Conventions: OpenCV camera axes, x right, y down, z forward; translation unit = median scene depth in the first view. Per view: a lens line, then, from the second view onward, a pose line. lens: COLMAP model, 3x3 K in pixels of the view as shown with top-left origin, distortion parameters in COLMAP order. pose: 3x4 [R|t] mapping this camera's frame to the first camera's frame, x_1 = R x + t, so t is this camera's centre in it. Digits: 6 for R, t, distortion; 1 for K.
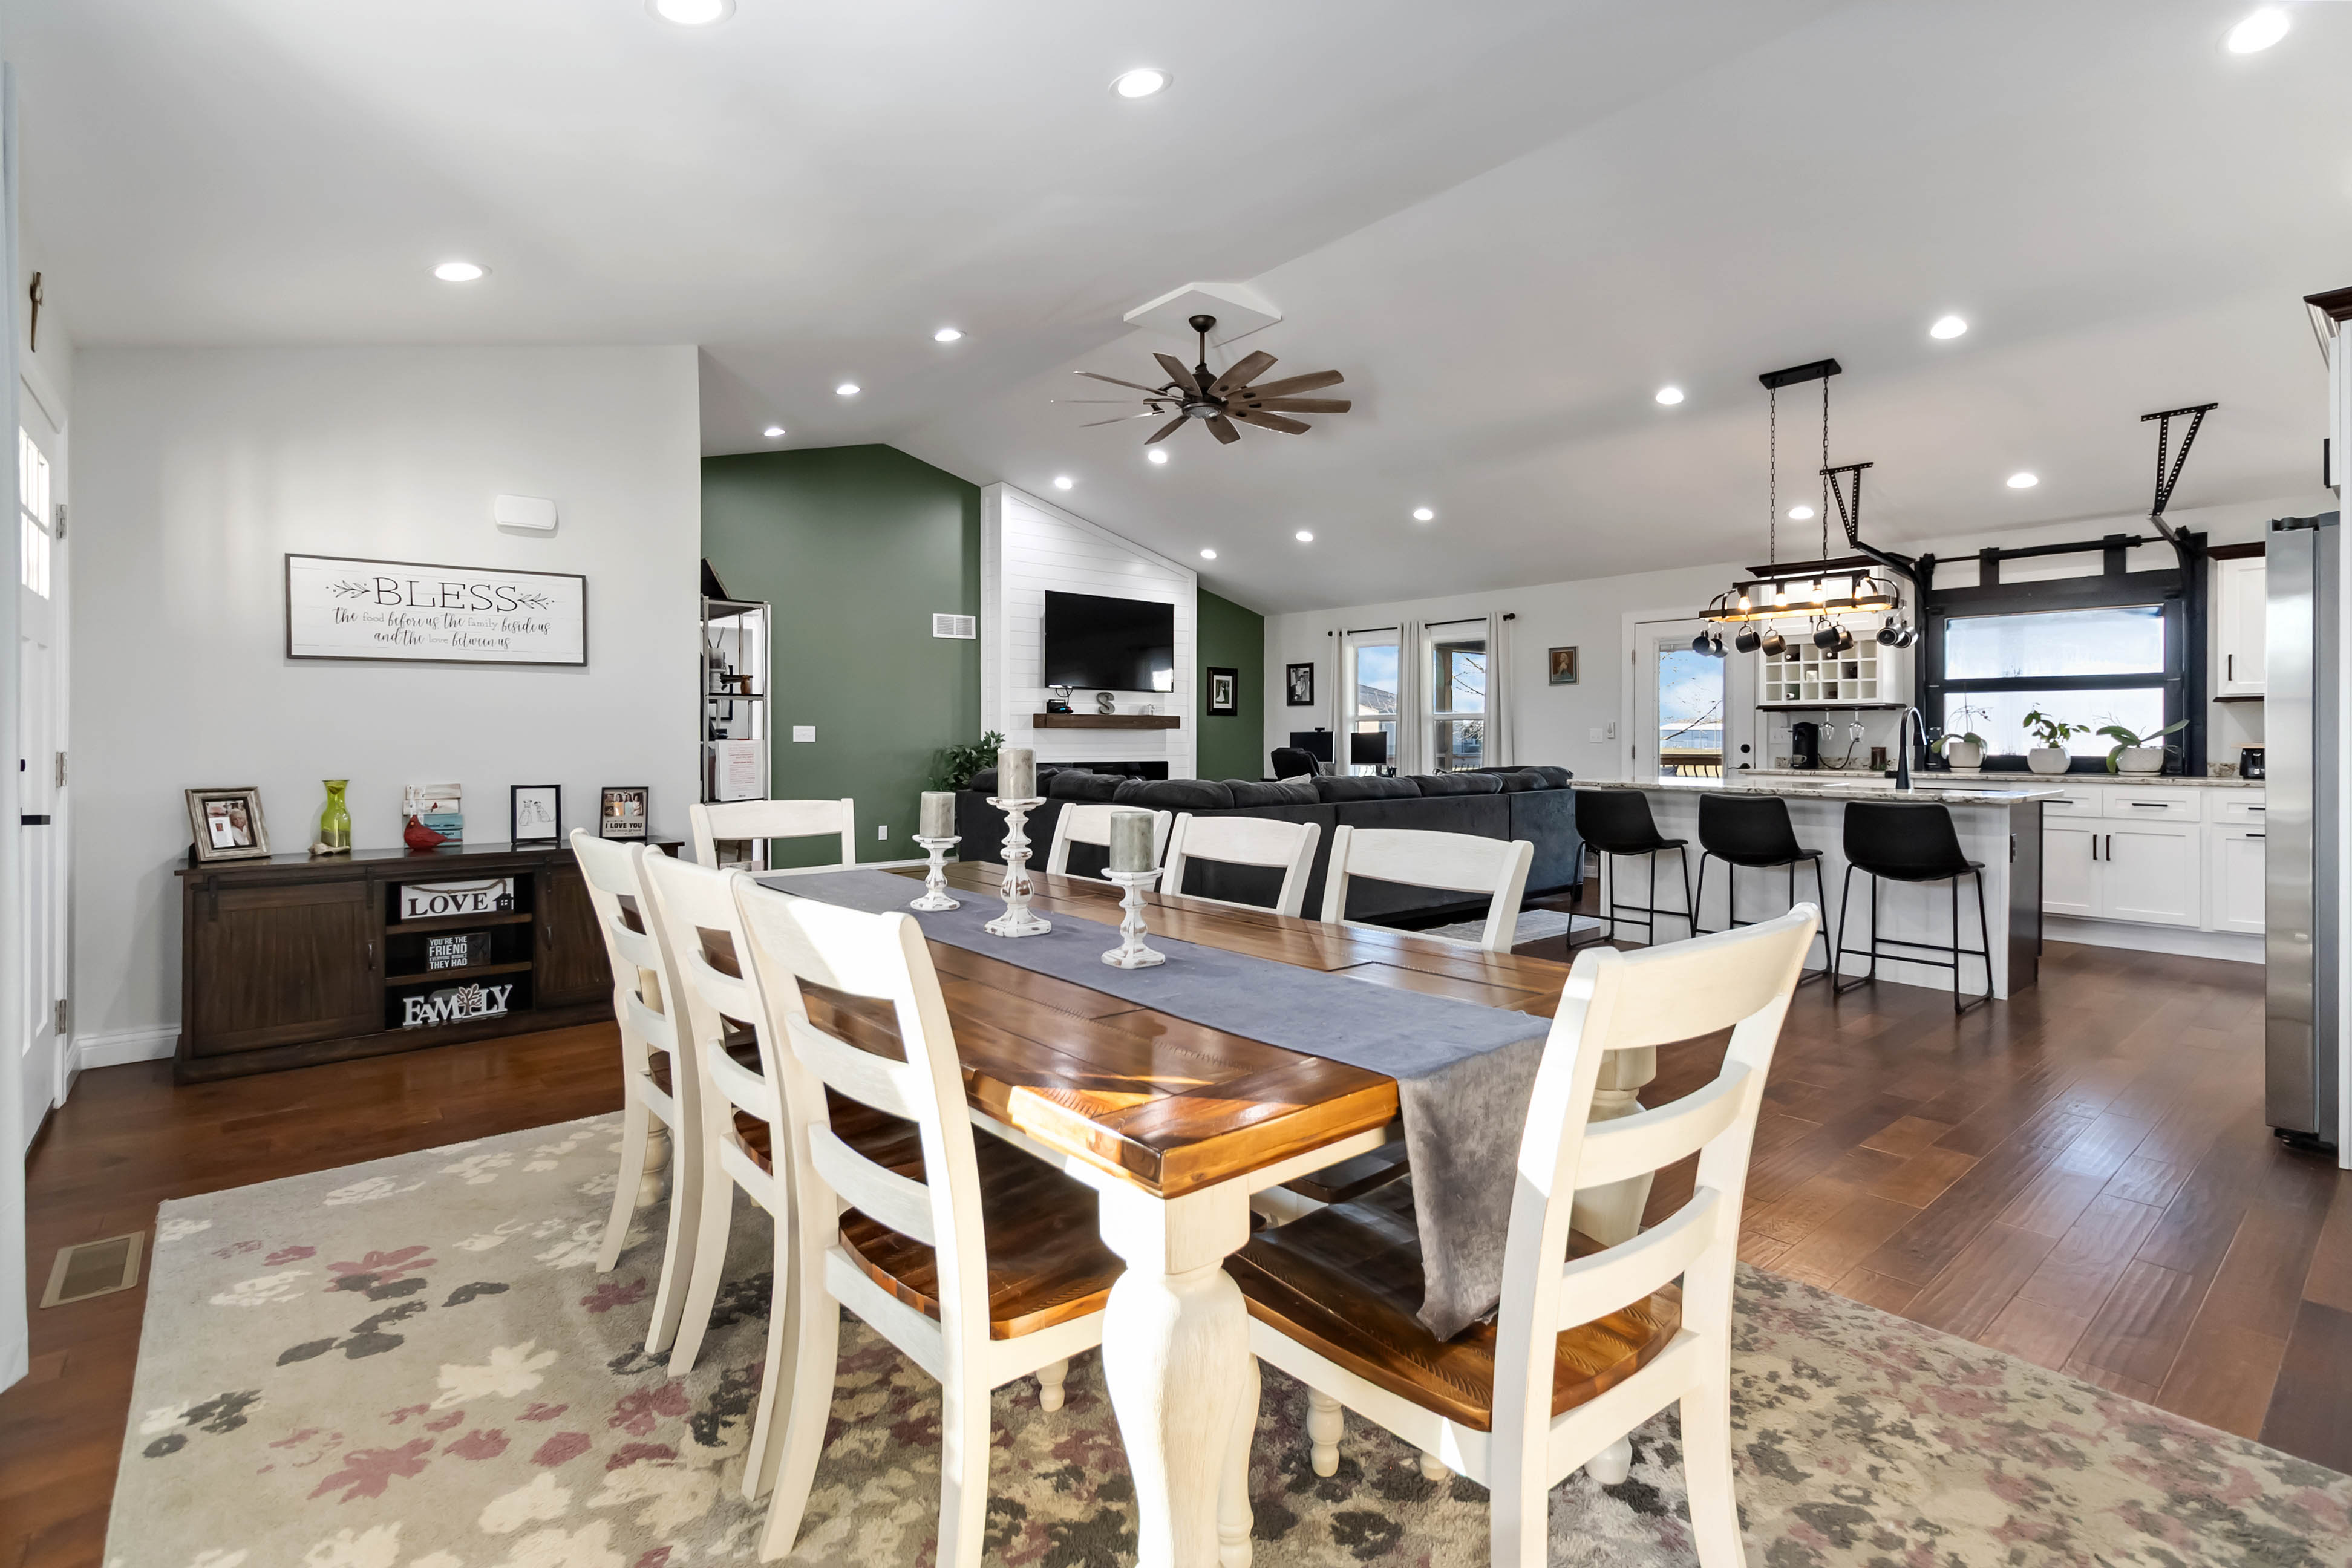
lens RADIAL K [[1105.0, 0, 1178.5], [0, 1105.0, 740.7], [0, 0, 1]] dist [0.004090, 0.000621]
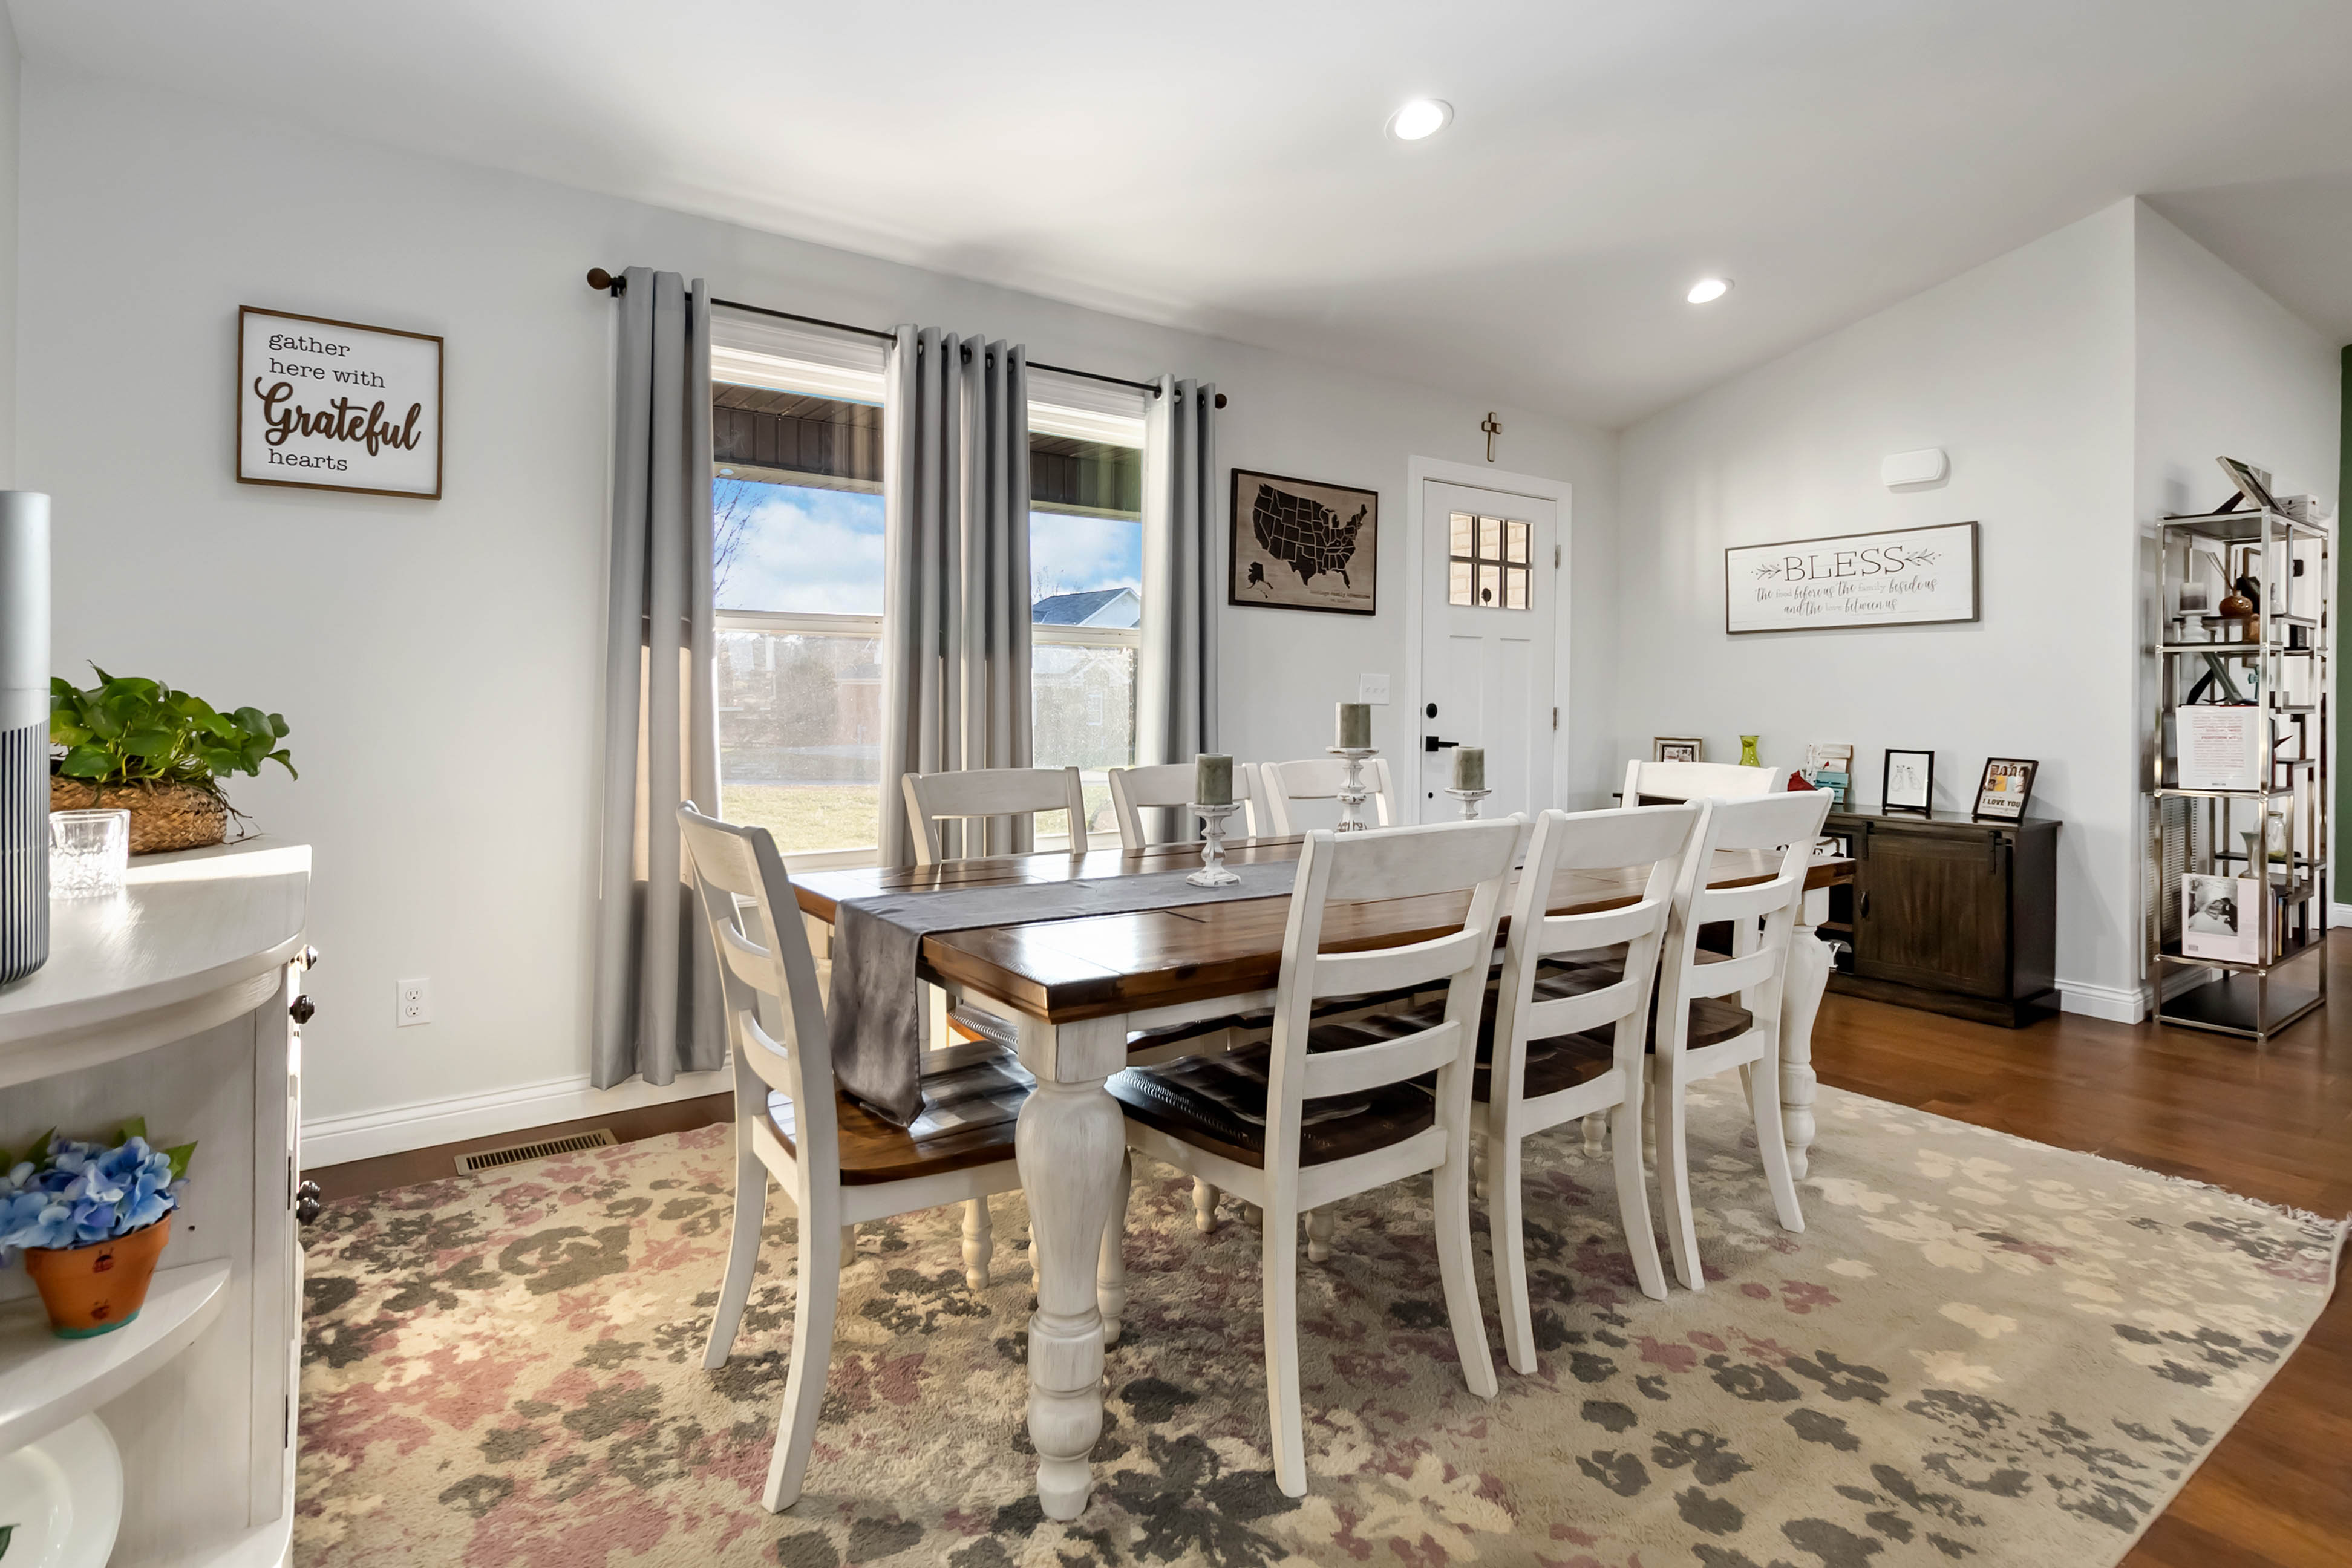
lens RADIAL K [[1192.3, 0, 1159.6], [0, 1192.3, 691.9], [0, 0, 1]] dist [-0.000995, 0.001429]
pose [[-0.078040, -0.003798, -0.996943, 0.305270], [-0.012505, 0.999918, -0.002830, 0.000536], [0.996872, 0.012246, -0.078081, 0.262990]]
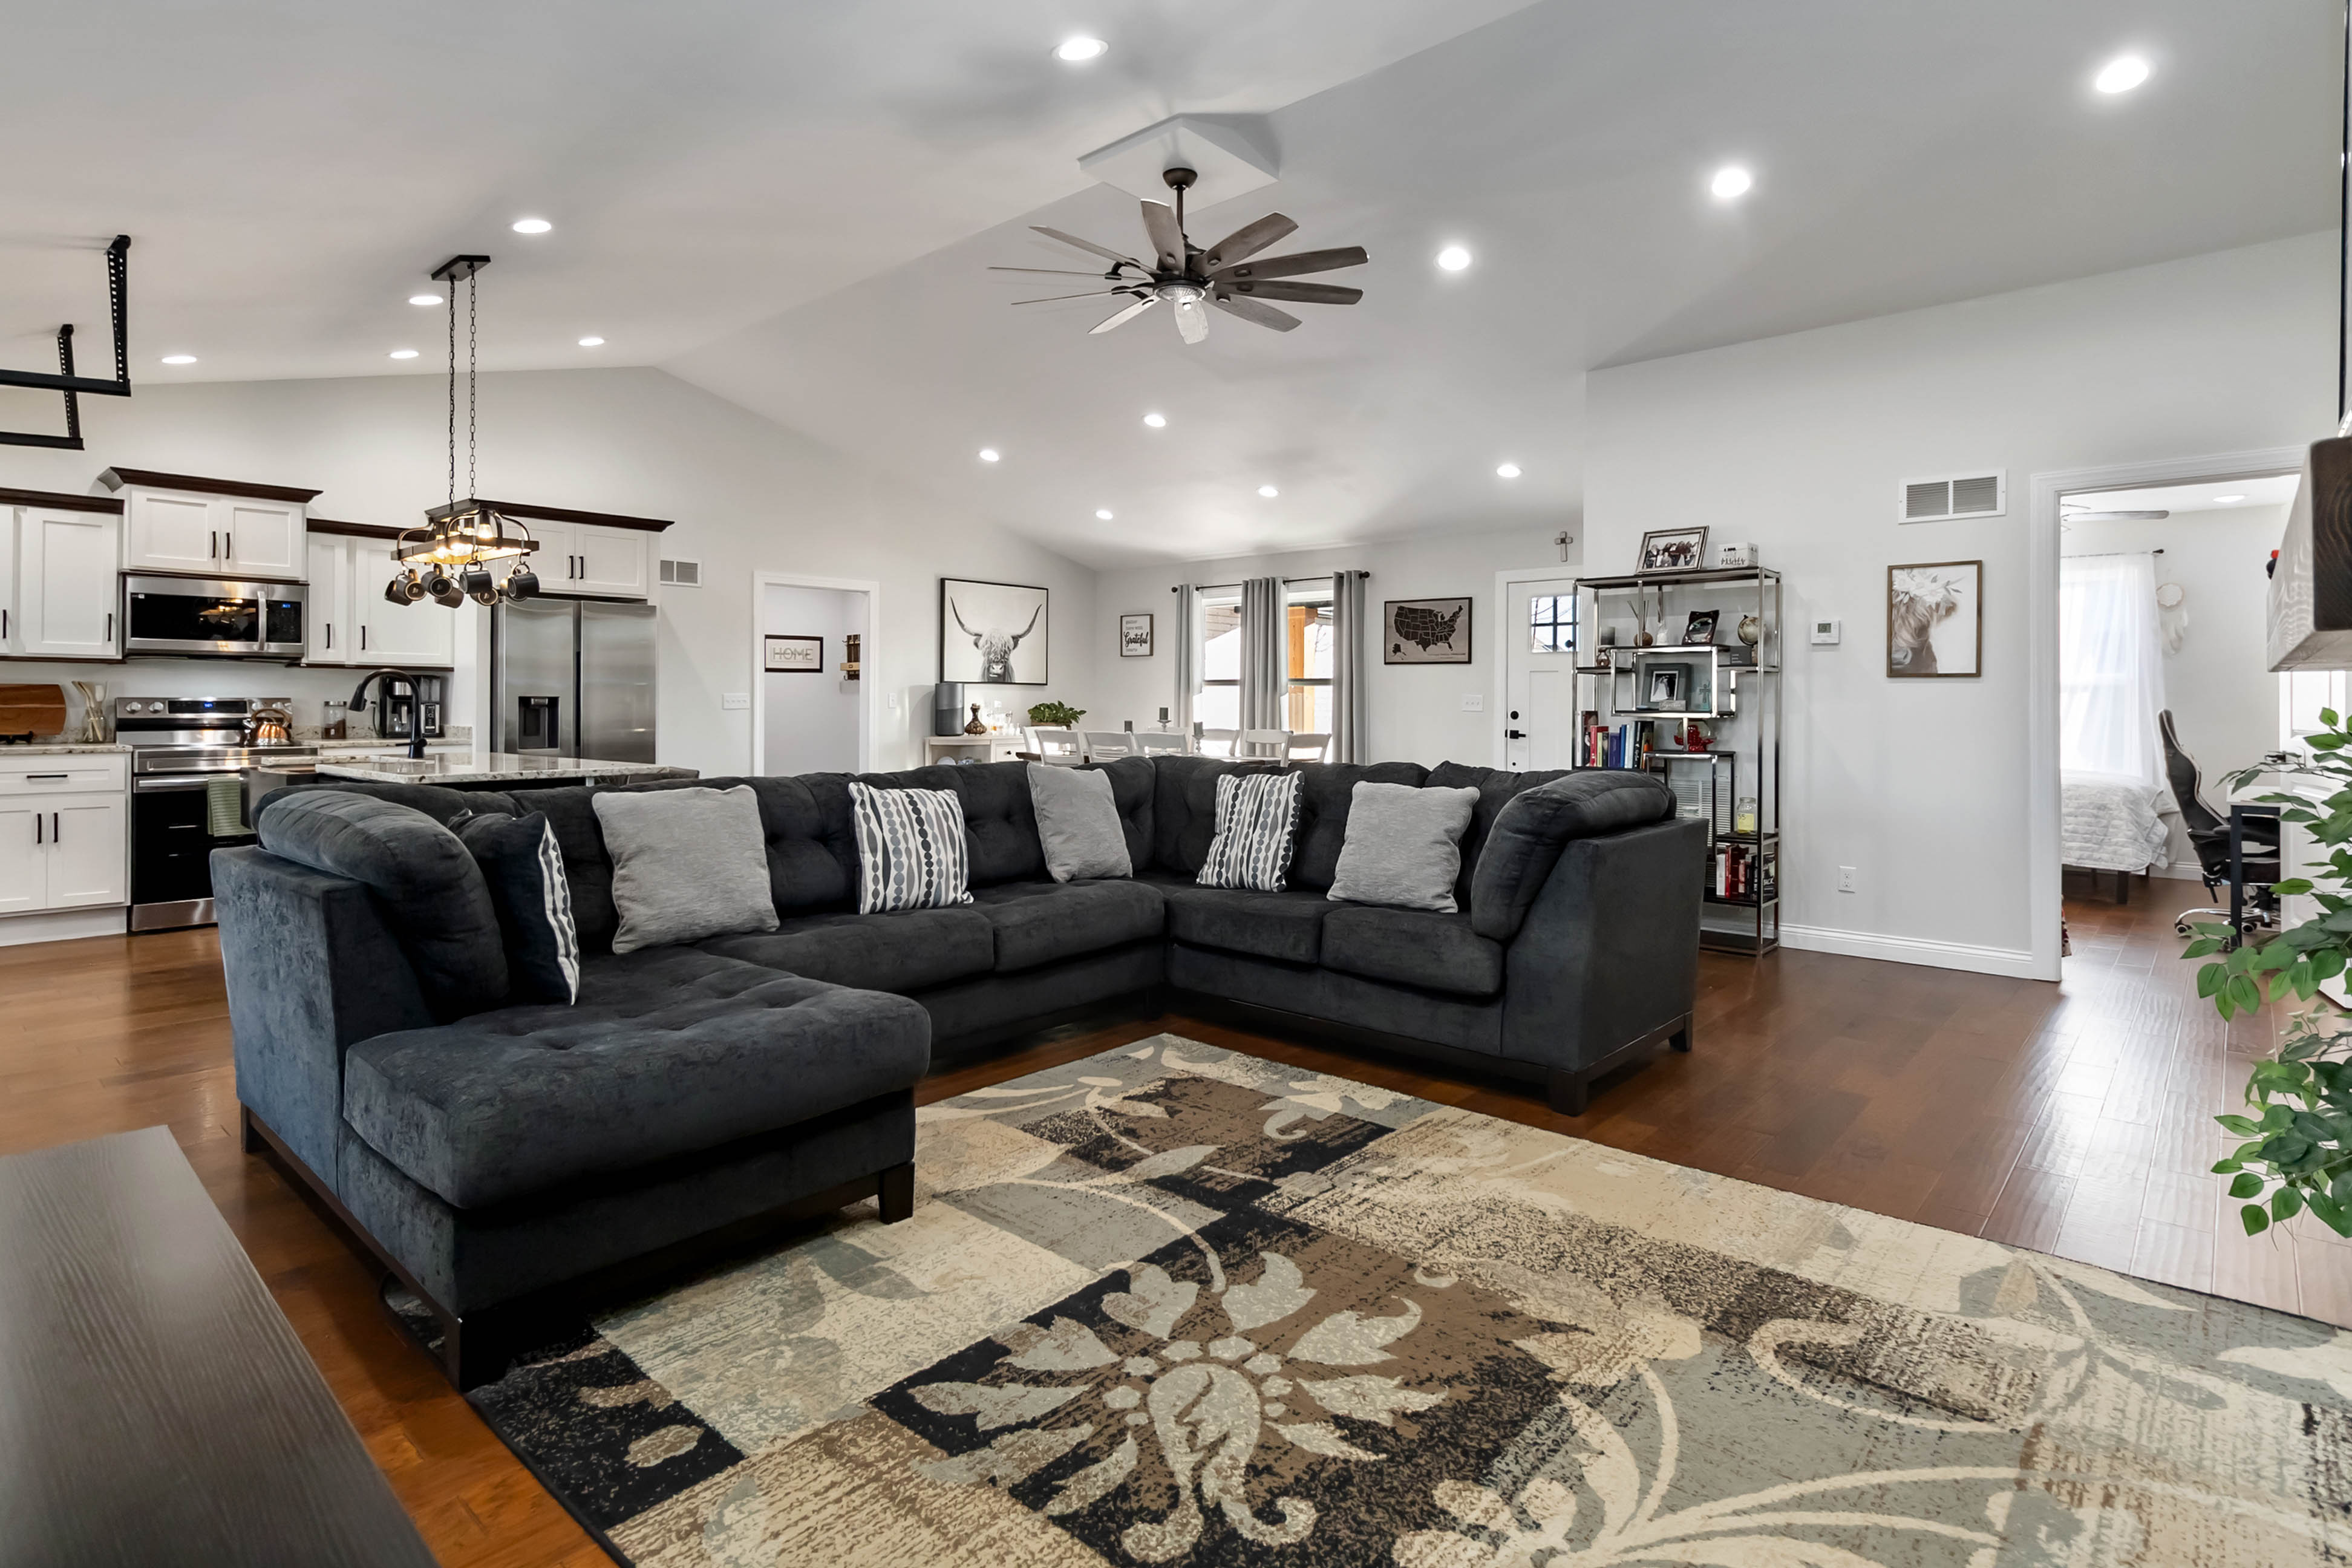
lens RADIAL K [[1183.8, 0, 1164.1], [0, 1183.8, 710.5], [0, 0, 1]] dist [0.003165, -0.000386]
pose [[-0.991444, -0.004655, -0.130453, 0.112504], [-0.006095, 0.999925, 0.010641, -0.007759], [0.130394, 0.011345, -0.991397, 1.474982]]
